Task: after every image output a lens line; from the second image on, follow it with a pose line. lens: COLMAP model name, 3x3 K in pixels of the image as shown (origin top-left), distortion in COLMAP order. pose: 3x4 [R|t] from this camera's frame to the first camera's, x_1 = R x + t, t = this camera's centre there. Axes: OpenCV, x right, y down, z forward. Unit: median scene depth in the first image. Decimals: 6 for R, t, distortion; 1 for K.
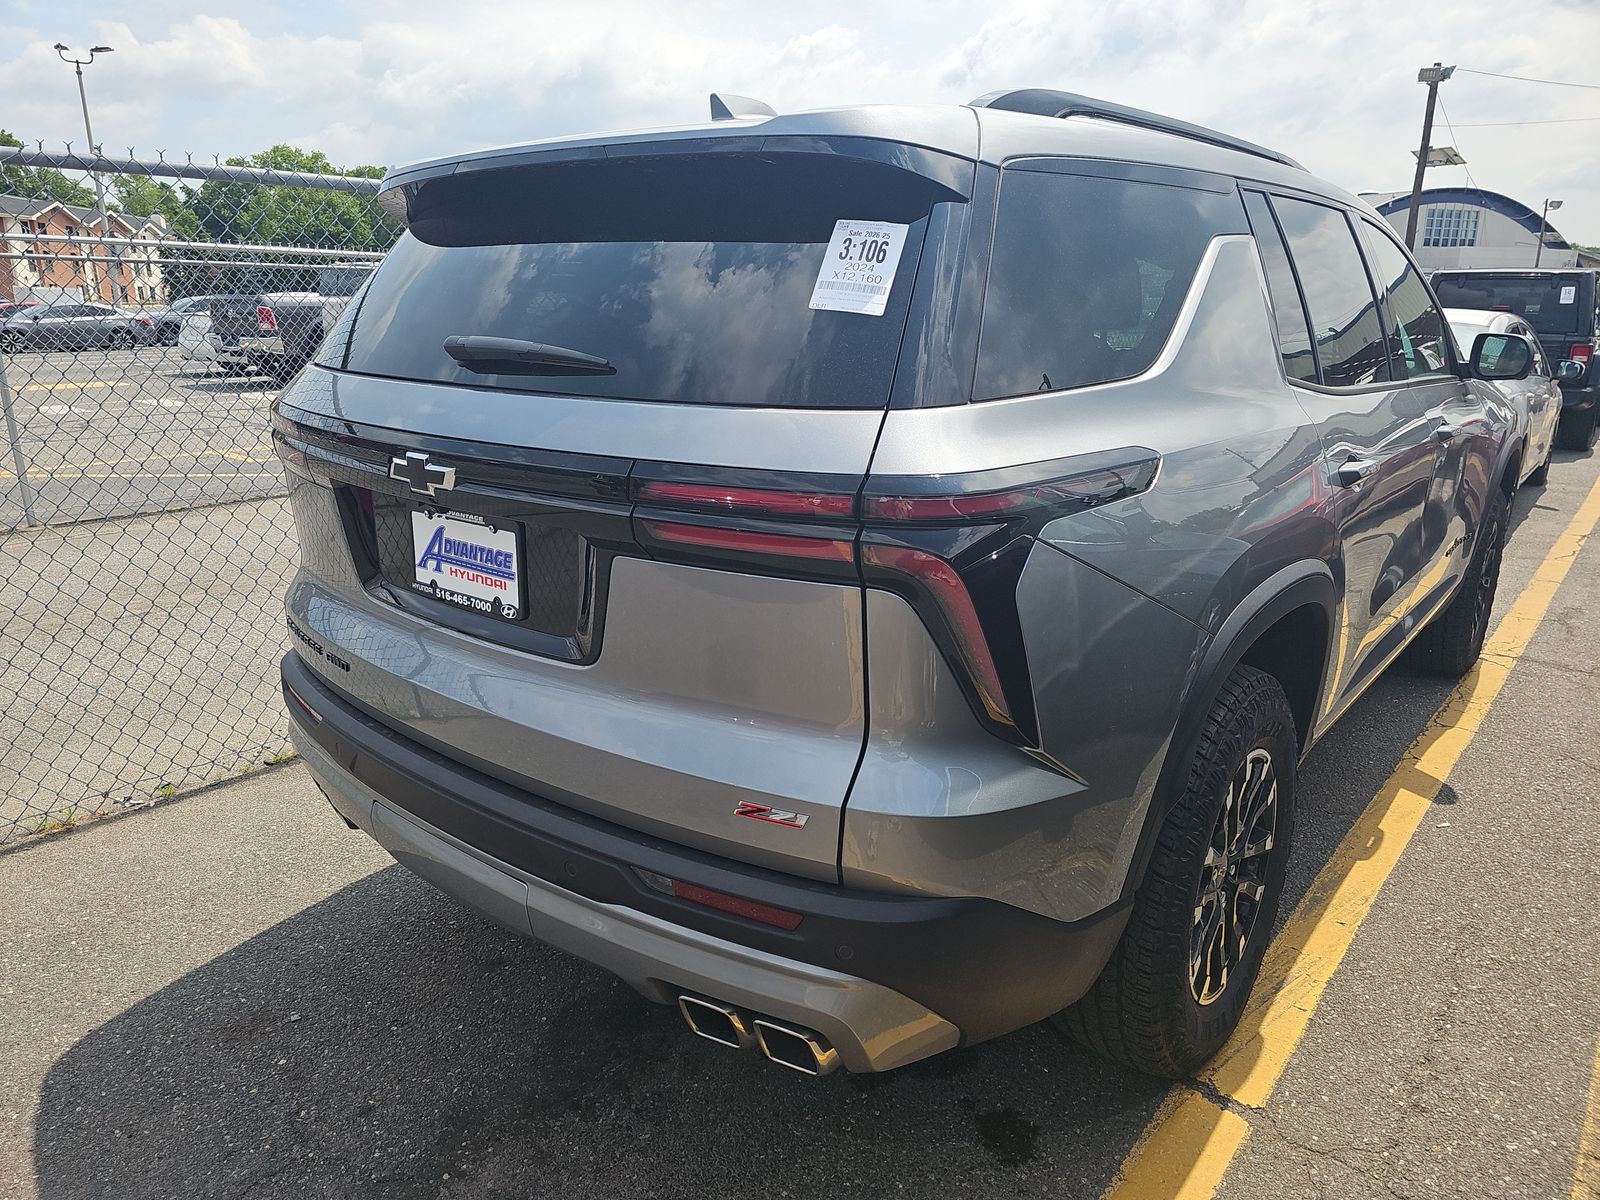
lens RADIAL K [[1062.5, 0, 800.0], [0, 1062.5, 600.0], [0, 0, 1]] dist [0.045883, -0.044410]
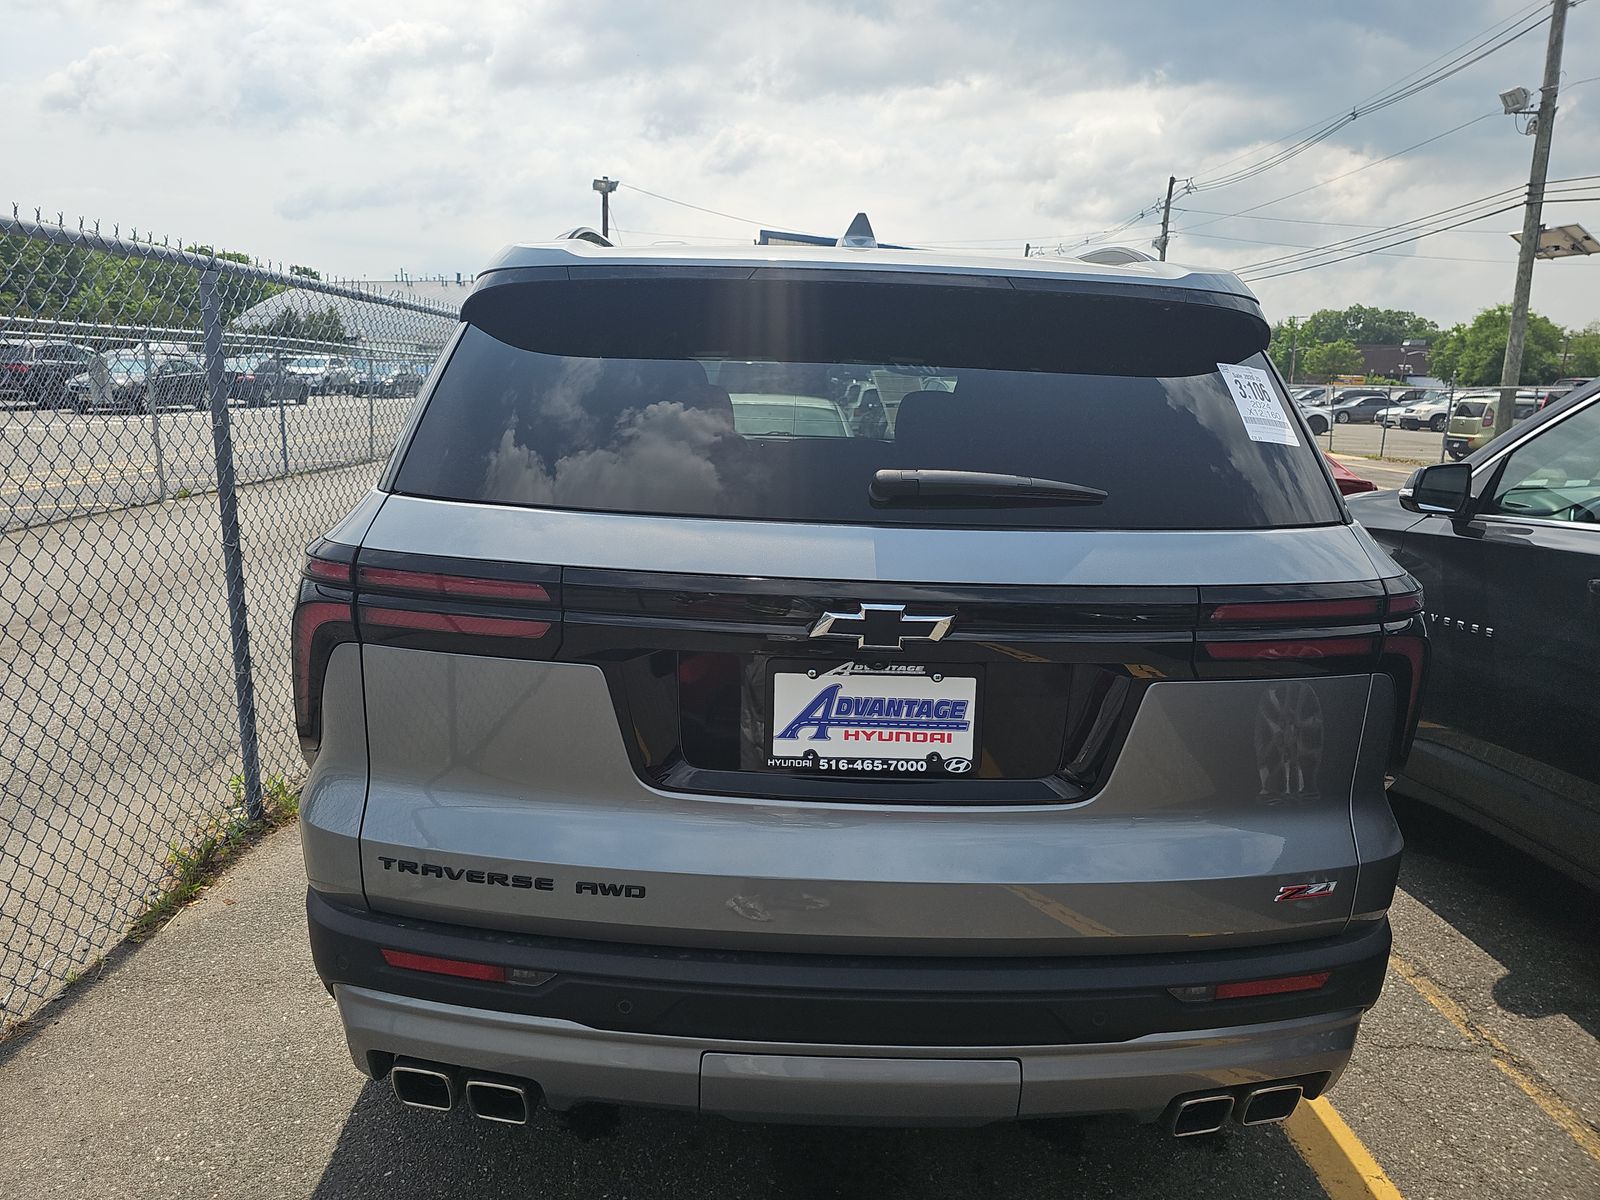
lens RADIAL K [[1045.0, 0, 790.9], [0, 1045.0, 589.8], [0, 0, 1]] dist [0.061557, -0.043023]
pose [[0.758904, -0.104643, 0.642740, -0.906241], [0.143576, 0.989604, -0.008410, -0.144557], [-0.635178, 0.098664, 0.766038, 0.381211]]
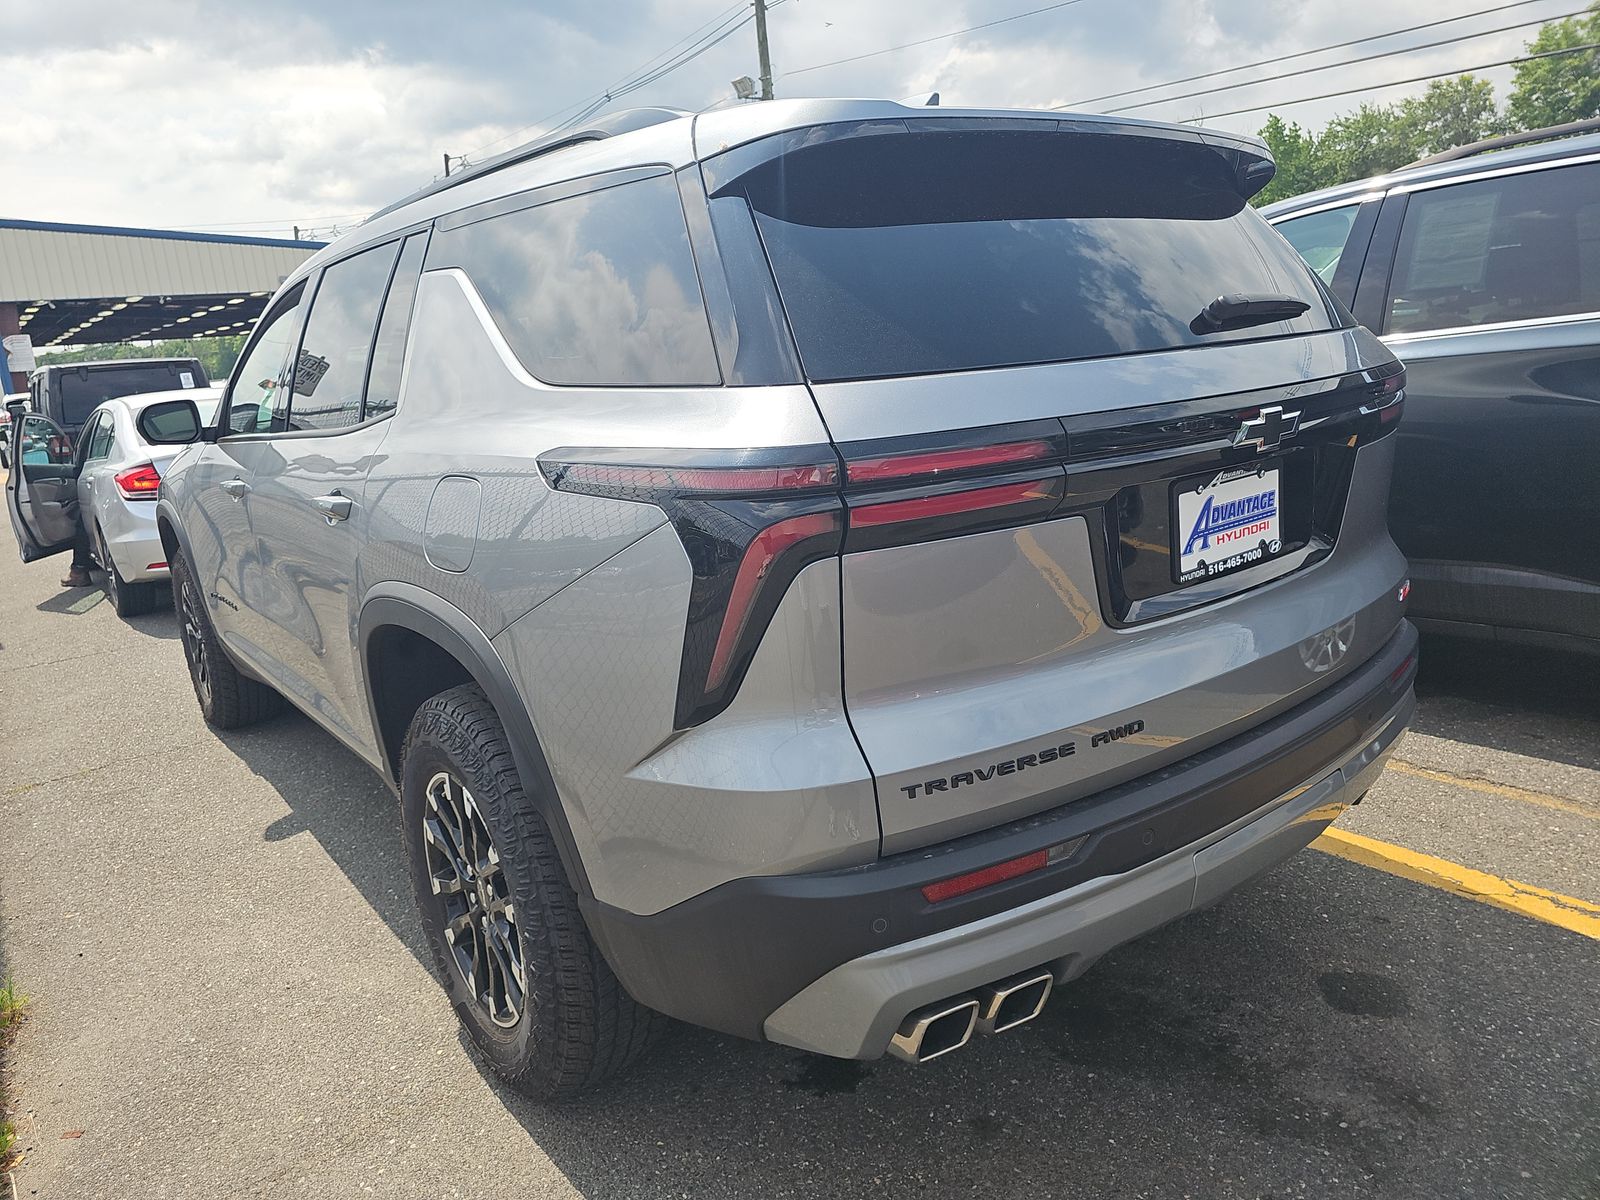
lens RADIAL K [[1045.0, 0, 790.9], [0, 1045.0, 589.8], [0, 0, 1]] dist [0.061557, -0.043023]
pose [[0.233574, -0.242102, 0.941716, -1.345070], [0.340321, 0.927602, 0.154064, -0.267263], [-0.910838, 0.284500, 0.299056, 1.100645]]
